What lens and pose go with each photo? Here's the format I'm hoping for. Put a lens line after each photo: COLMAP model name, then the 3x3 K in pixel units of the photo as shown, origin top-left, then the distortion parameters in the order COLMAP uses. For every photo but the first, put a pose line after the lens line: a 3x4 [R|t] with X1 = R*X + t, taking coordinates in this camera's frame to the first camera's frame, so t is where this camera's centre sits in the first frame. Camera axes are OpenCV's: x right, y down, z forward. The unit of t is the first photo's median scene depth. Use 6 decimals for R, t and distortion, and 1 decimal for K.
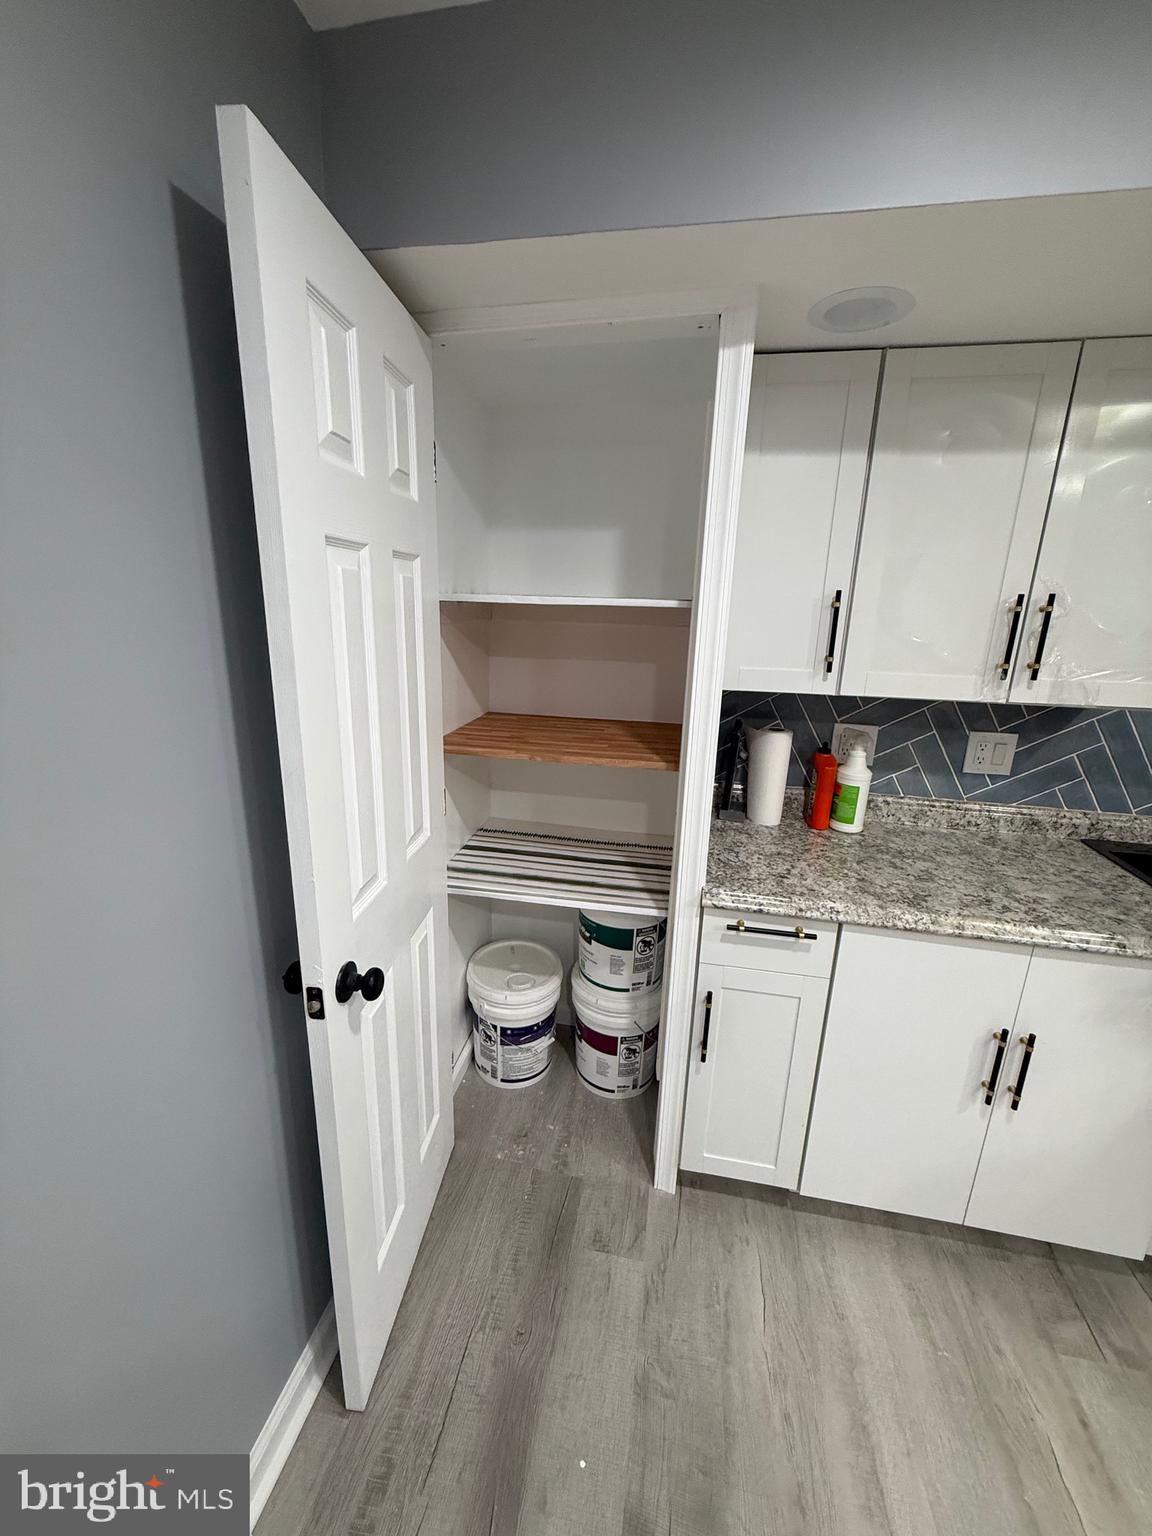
lens RADIAL K [[613.1, 0, 576.2], [0, 613.1, 768.4], [0, 0, 1]] dist [0.002109, -0.000498]
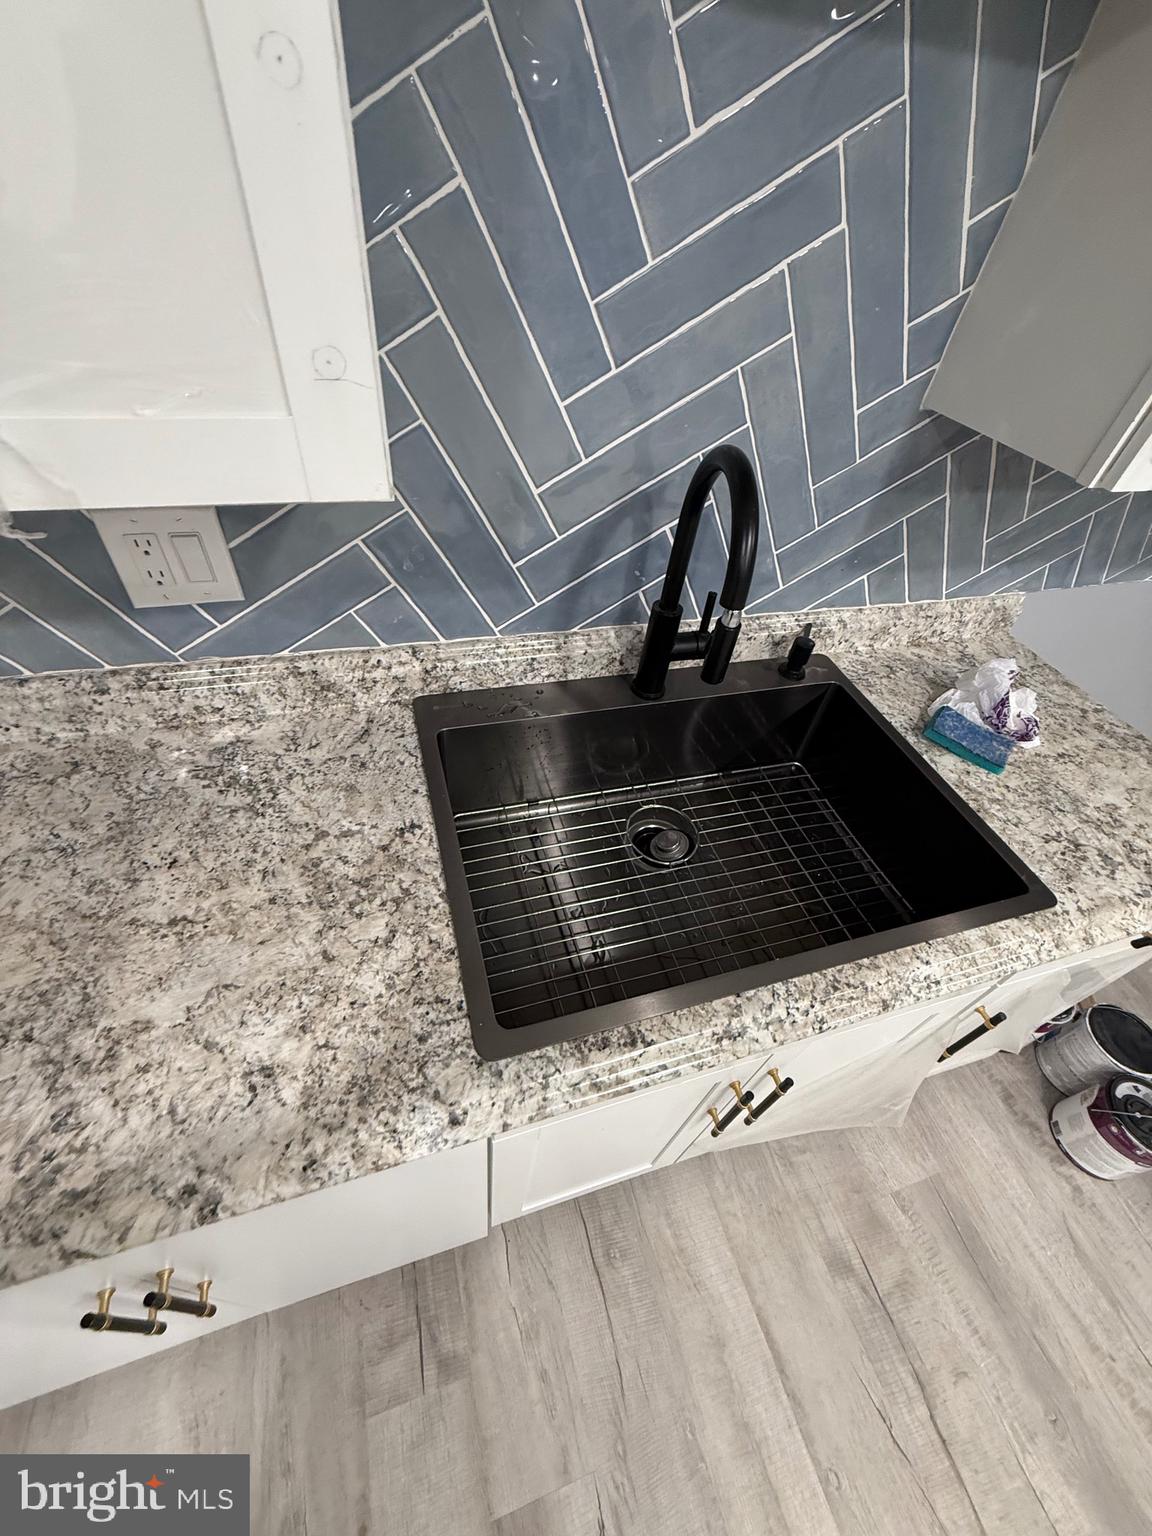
lens RADIAL K [[613.1, 0, 575.4], [0, 613.1, 765.7], [0, 0, 1]] dist [0.002109, -0.000498]
pose [[0.884595, -0.291843, 0.363757, 0.739229], [0.054154, 0.838997, 0.541435, -0.119932], [-0.463205, -0.459252, 0.757977, 0.503188]]
